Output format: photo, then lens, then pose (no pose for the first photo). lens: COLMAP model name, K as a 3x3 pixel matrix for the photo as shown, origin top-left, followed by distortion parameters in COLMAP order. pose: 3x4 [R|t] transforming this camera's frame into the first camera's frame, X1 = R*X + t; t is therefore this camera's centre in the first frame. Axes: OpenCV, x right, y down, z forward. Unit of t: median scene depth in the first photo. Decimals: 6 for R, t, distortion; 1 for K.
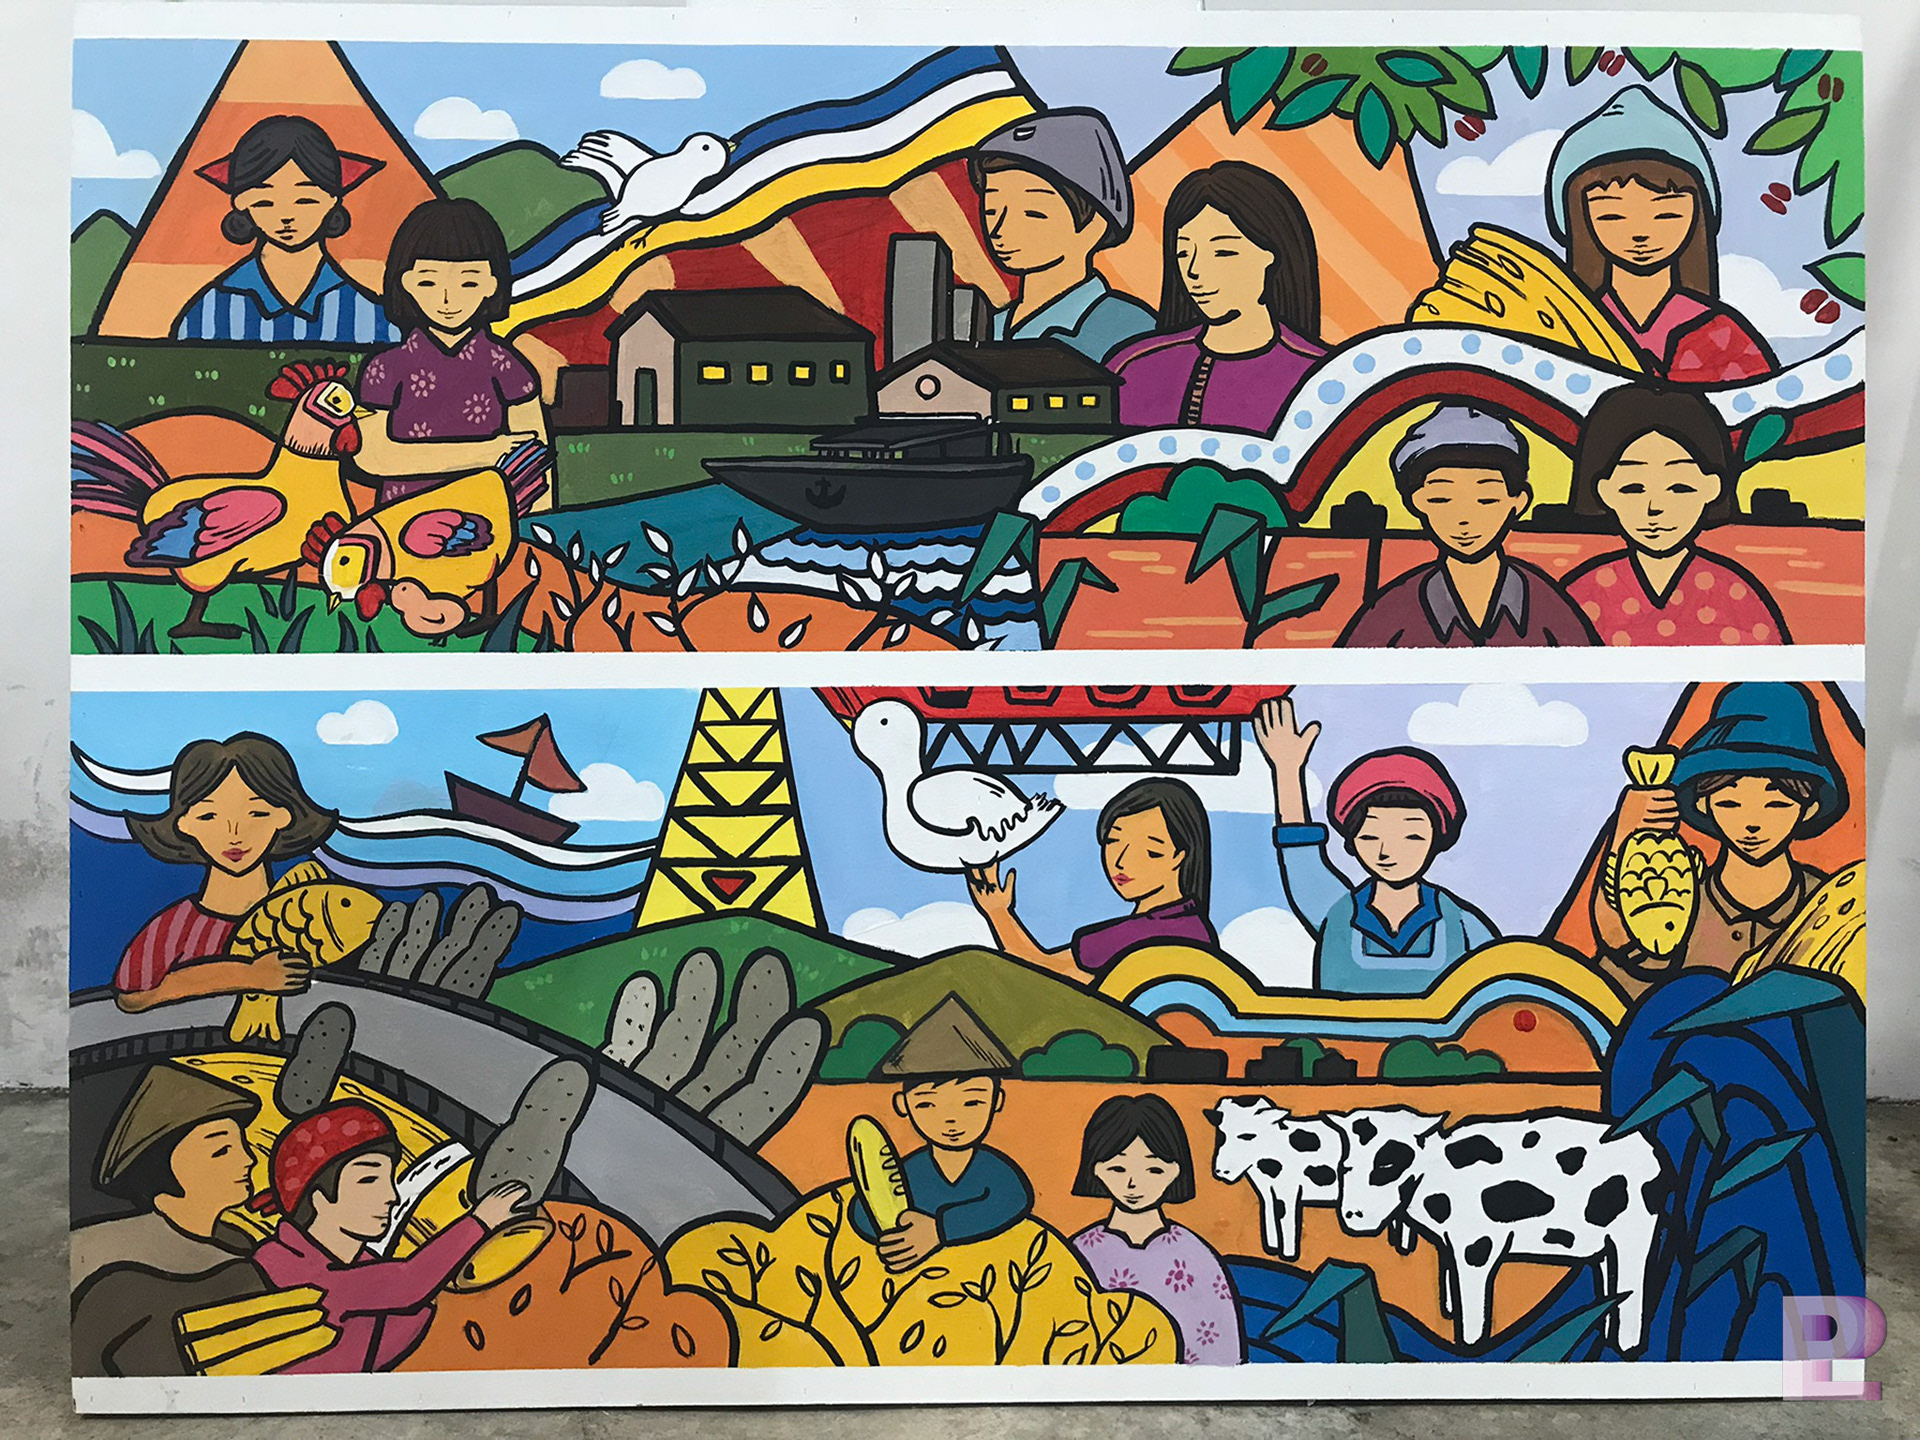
lens RADIAL K [[1566.4, 0, 963.8], [0, 1566.4, 733.1], [0, 0, 1]] dist [-0.014731, -0.002186]
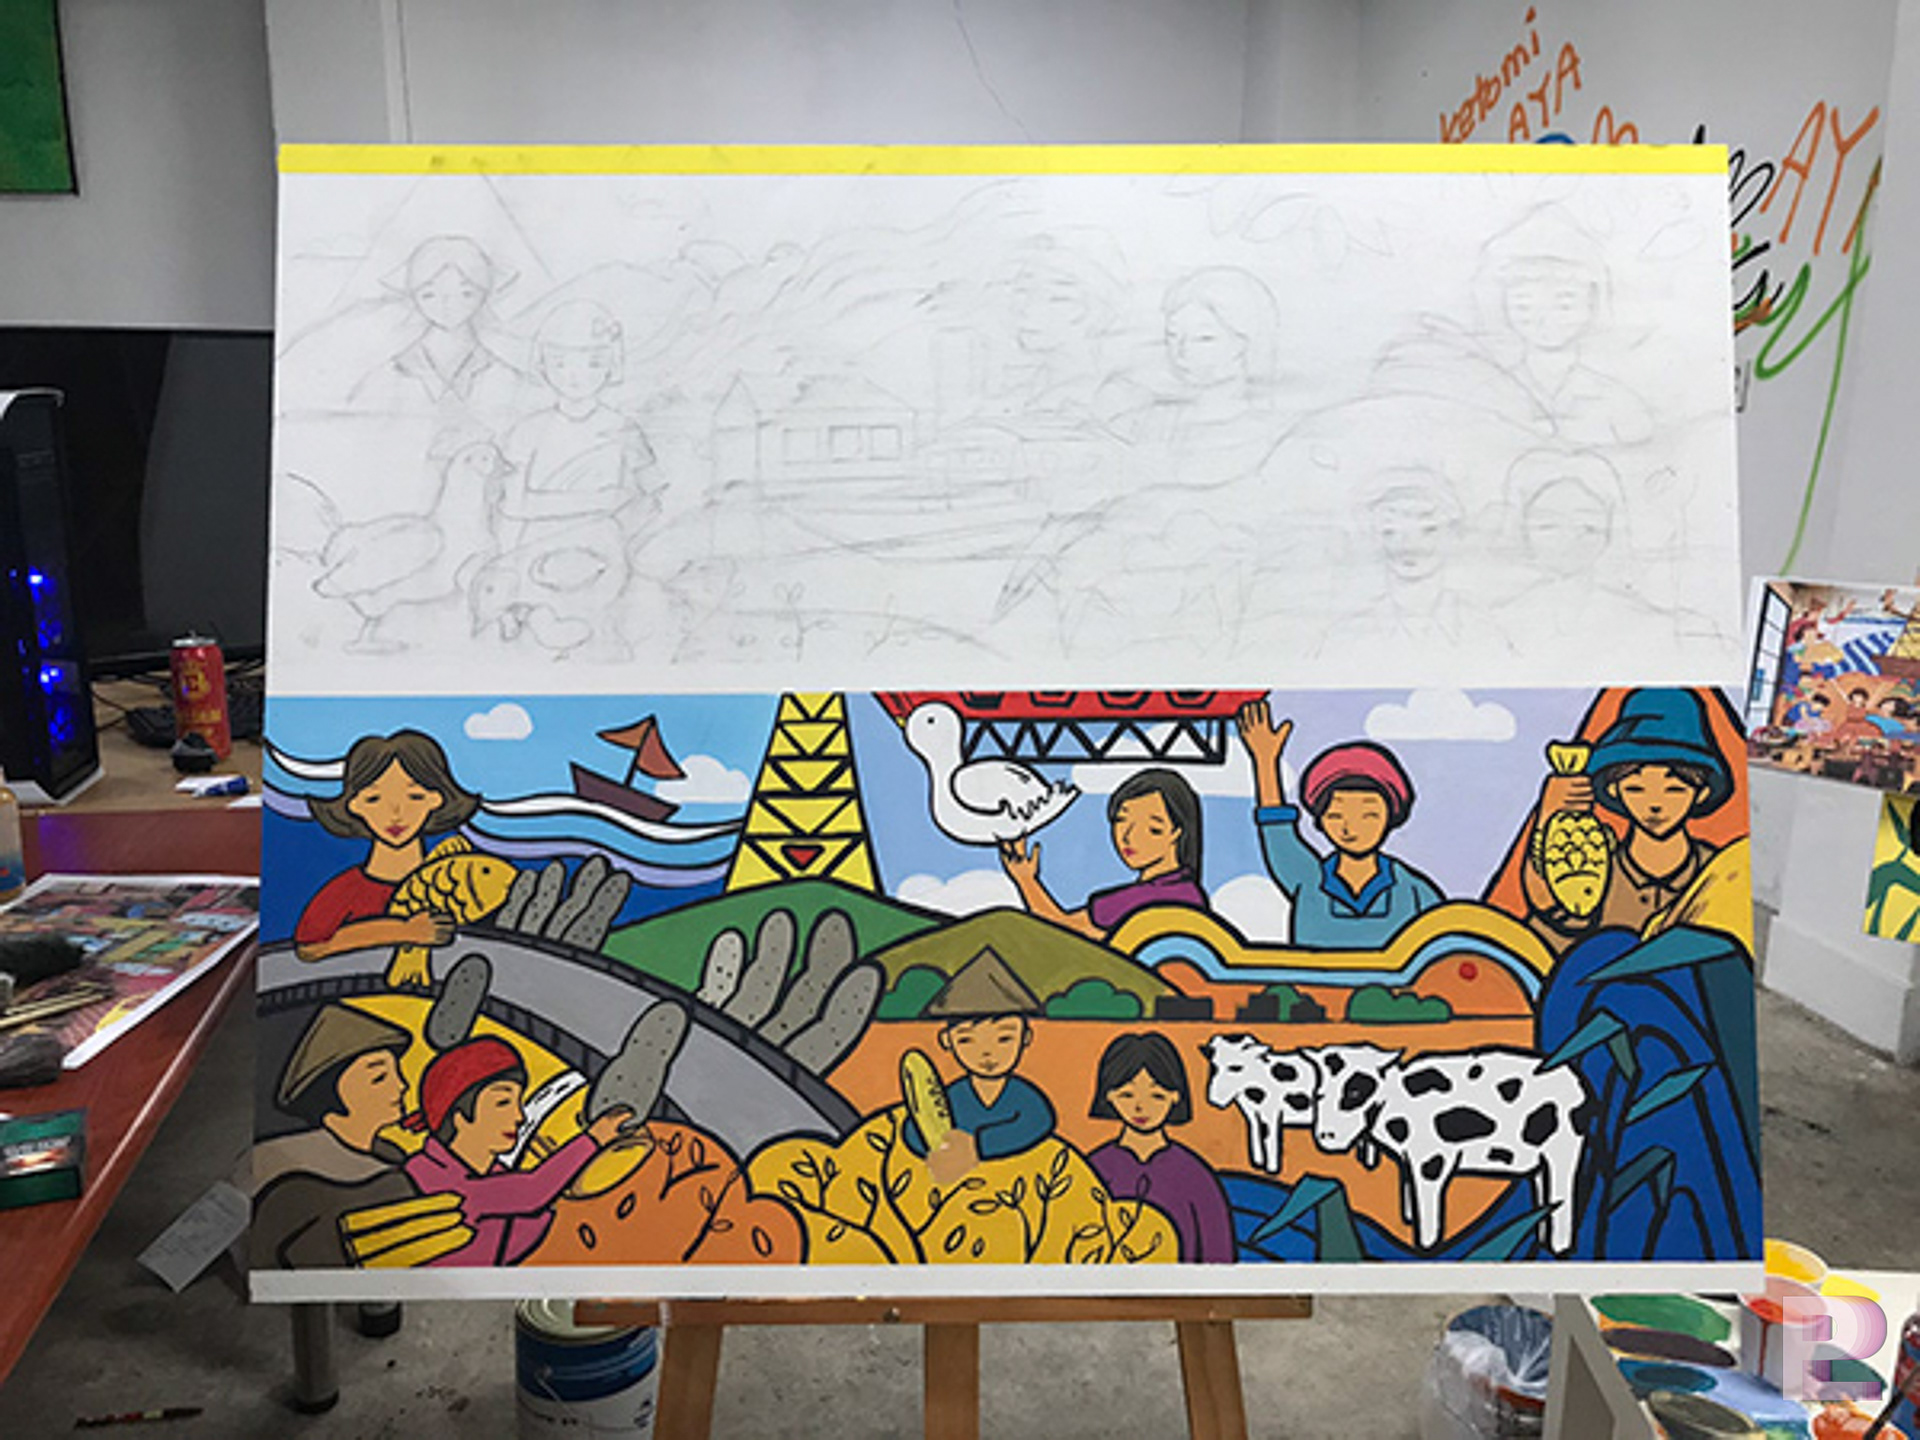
lens RADIAL K [[1566.4, 0, 960.0], [0, 1566.4, 713.3], [0, 0, 1]] dist [-0.014731, -0.002186]
pose [[0.999477, -0.001181, -0.032327, 0.010278], [0.000989, 0.999982, -0.005944, -0.005493], [0.032333, 0.005909, 0.999460, -0.199262]]
